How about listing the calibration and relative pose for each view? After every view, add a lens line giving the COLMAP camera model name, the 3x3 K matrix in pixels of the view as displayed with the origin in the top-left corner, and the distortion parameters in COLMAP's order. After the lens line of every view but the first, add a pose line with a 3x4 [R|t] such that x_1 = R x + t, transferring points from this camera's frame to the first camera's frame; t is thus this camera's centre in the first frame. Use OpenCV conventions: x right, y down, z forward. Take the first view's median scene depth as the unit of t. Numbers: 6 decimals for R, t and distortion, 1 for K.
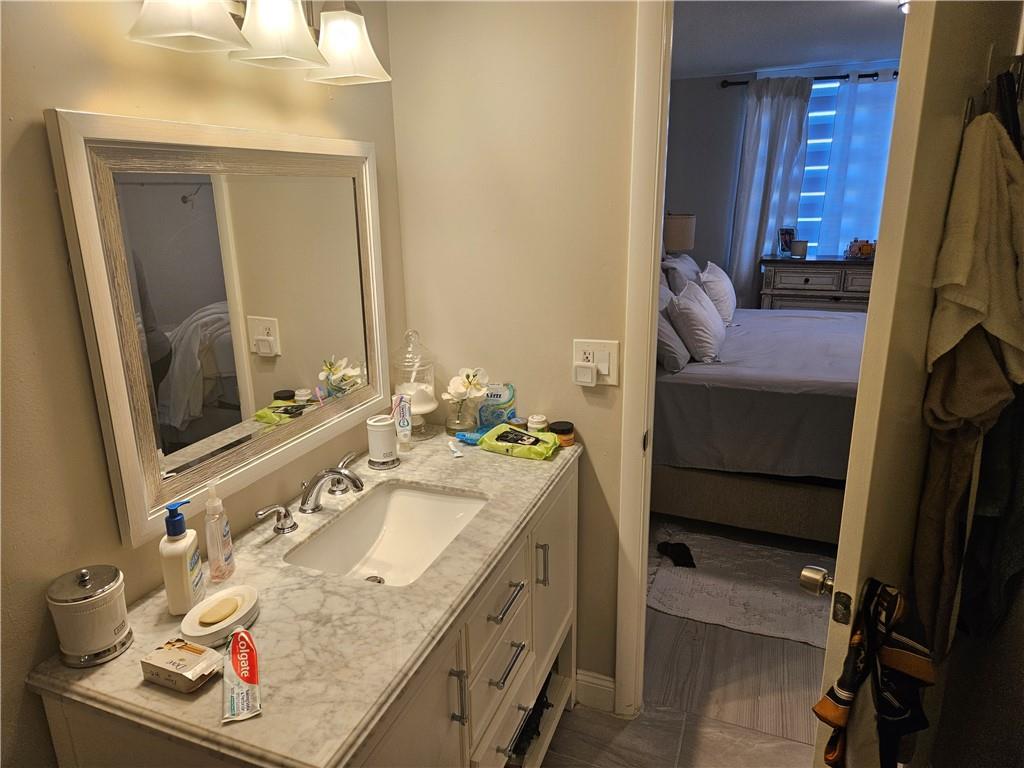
lens RADIAL K [[689.1, 0, 493.9], [0, 689.1, 380.7], [0, 0, 1]] dist [0.069936, -0.060195]
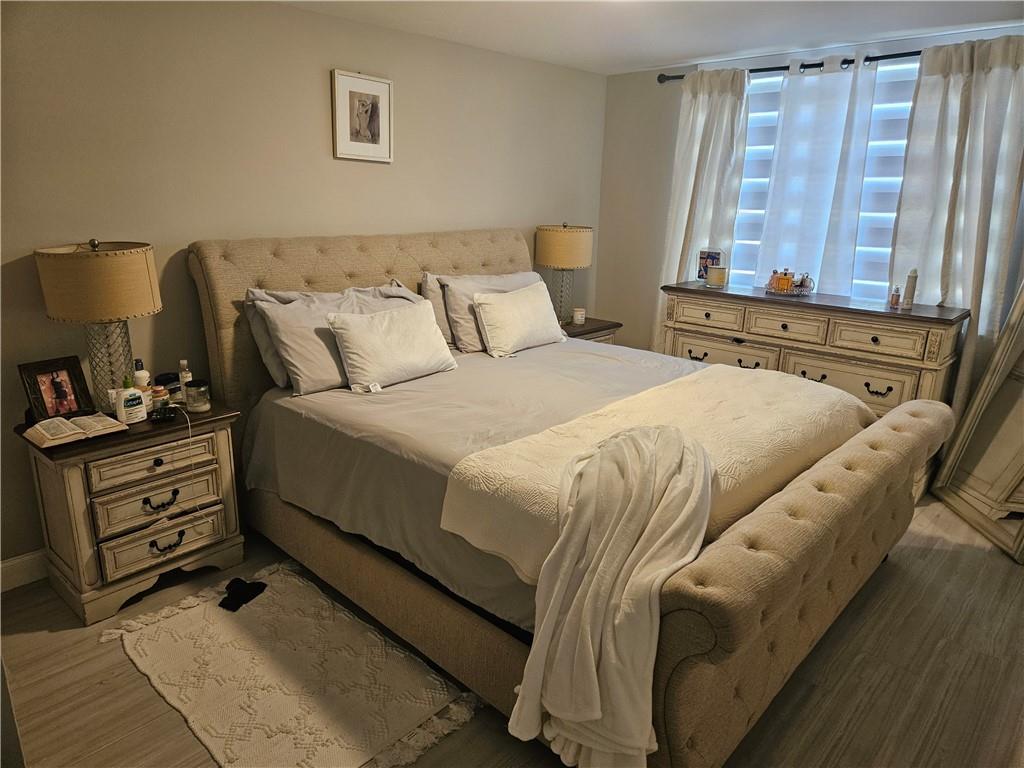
lens RADIAL K [[689.1, 0, 505.8], [0, 689.1, 383.0], [0, 0, 1]] dist [0.069936, -0.060195]
pose [[0.935993, 0.128723, -0.327638, 0.493344], [-0.127342, 0.991524, 0.025764, -0.052966], [0.328178, 0.017608, 0.944452, 0.138954]]
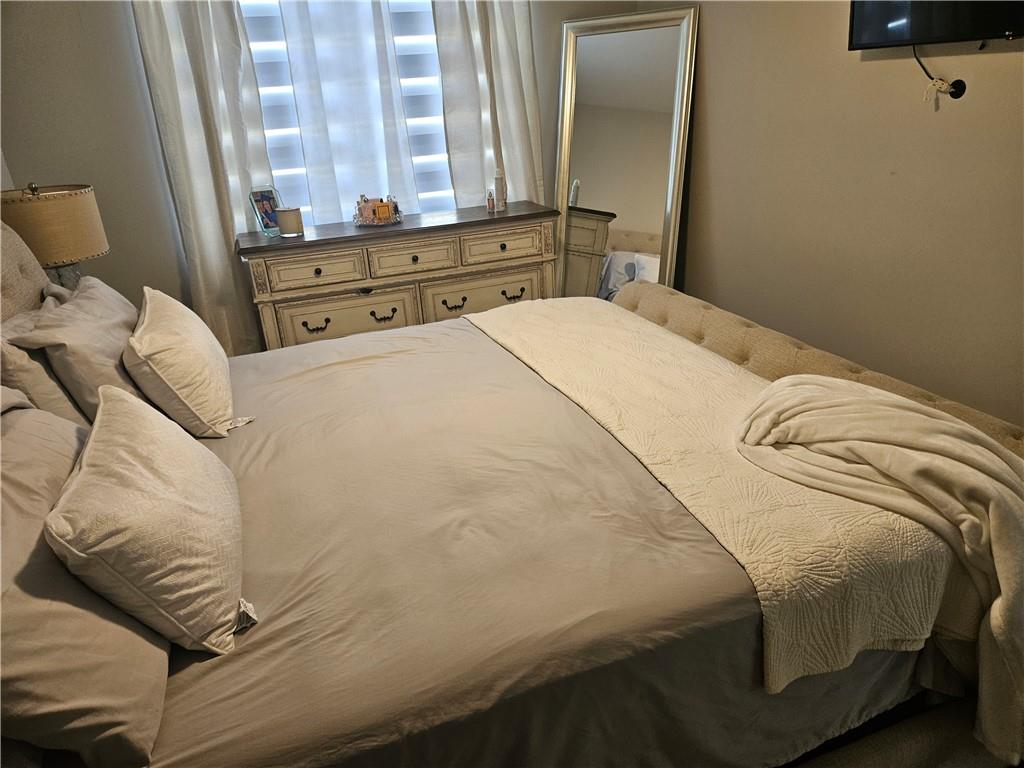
lens RADIAL K [[689.1, 0, 507.3], [0, 689.1, 376.8], [0, 0, 1]] dist [0.069936, -0.060195]
pose [[0.724632, -0.289164, 0.625534, 0.144189], [0.230335, 0.957132, 0.175625, -0.120092], [-0.649503, 0.016819, 0.760173, 0.394820]]
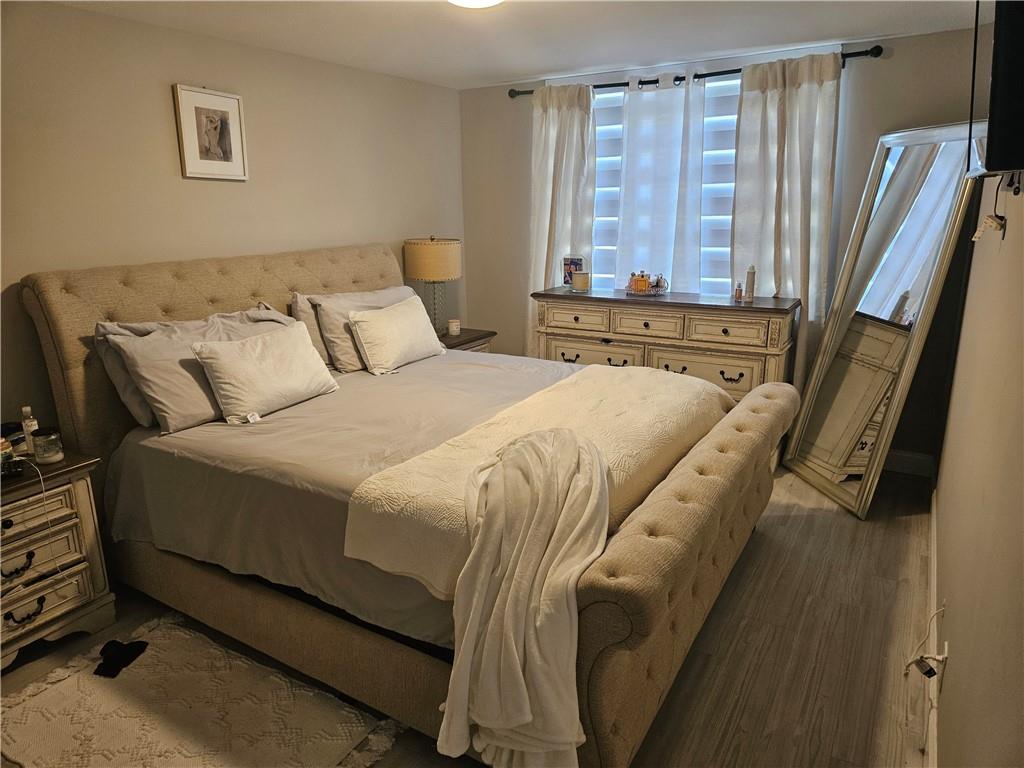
lens RADIAL K [[689.1, 0, 507.3], [0, 689.1, 384.3], [0, 0, 1]] dist [0.069936, -0.060195]
pose [[0.988814, 0.043458, -0.142682, 0.478951], [-0.044413, 0.999007, -0.003515, -0.053649], [0.142388, 0.009813, 0.989762, 0.132148]]
